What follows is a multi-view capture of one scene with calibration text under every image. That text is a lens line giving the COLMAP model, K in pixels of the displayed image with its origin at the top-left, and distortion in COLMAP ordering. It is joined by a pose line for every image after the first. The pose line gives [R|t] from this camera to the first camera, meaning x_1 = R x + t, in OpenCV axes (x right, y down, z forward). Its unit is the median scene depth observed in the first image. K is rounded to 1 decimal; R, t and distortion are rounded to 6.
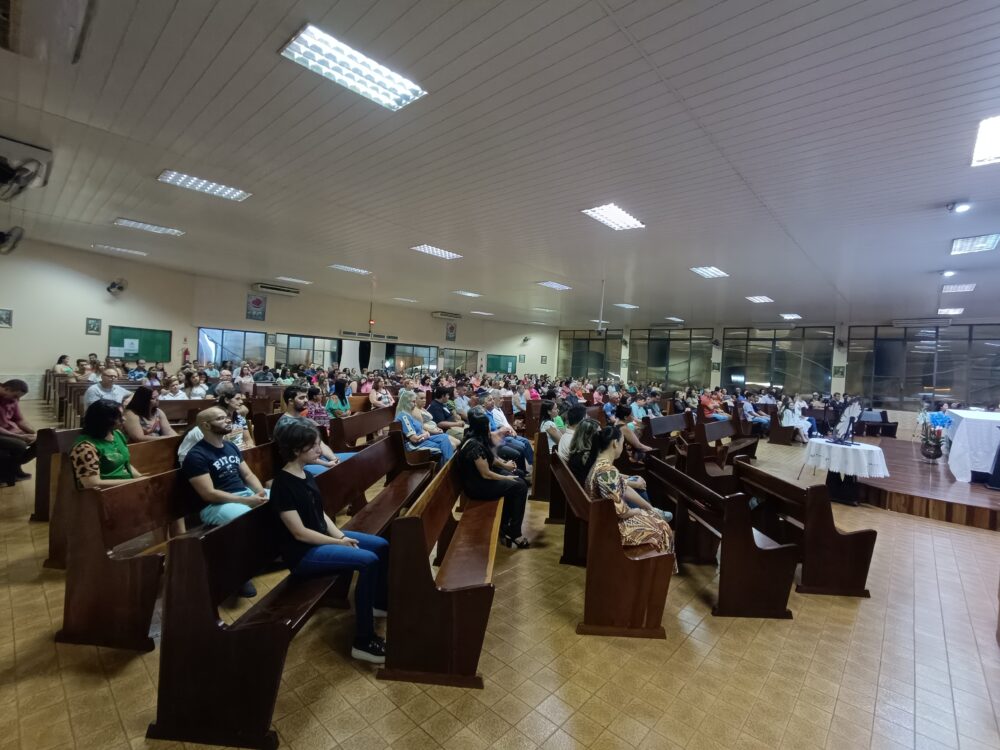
lens RADIAL K [[453.9, 0, 506.8], [0, 453.9, 367.4], [0, 0, 1]] dist [0.001849, 0.000060]
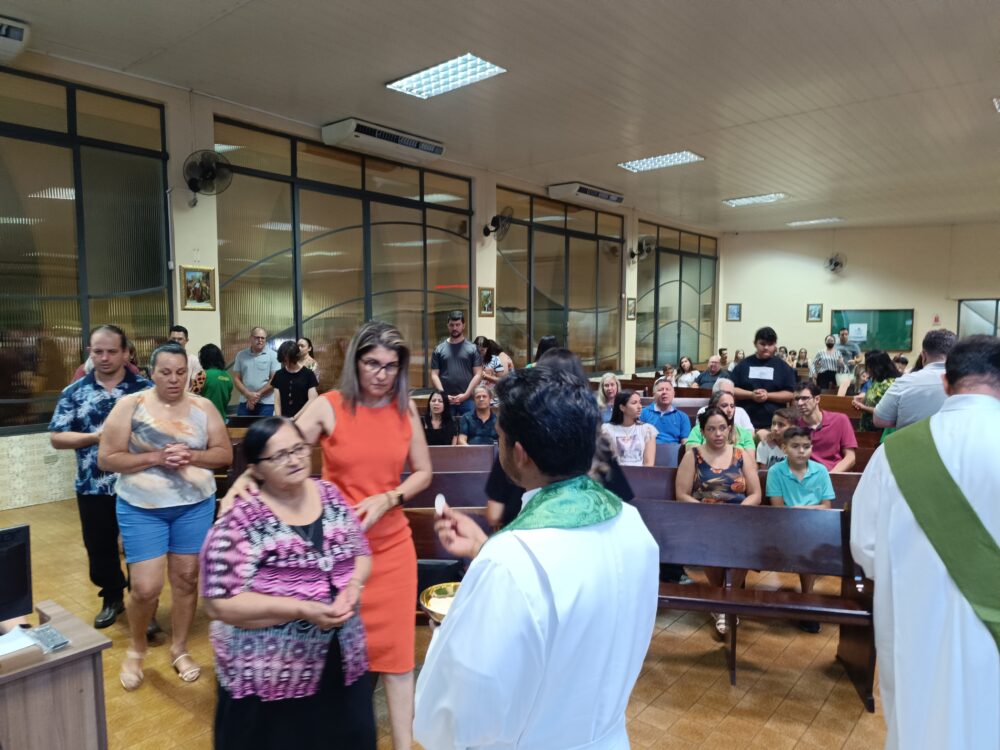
lens RADIAL K [[719.4, 0, 500.0], [0, 719.4, 375.0], [0, 0, 1]] dist [-0.004576, -0.002089]
pose [[0.057519, 0.004808, -0.998333, 0.438849], [0.001238, 0.999987, 0.004887, 0.022642], [0.998344, -0.001517, 0.057513, 0.309978]]
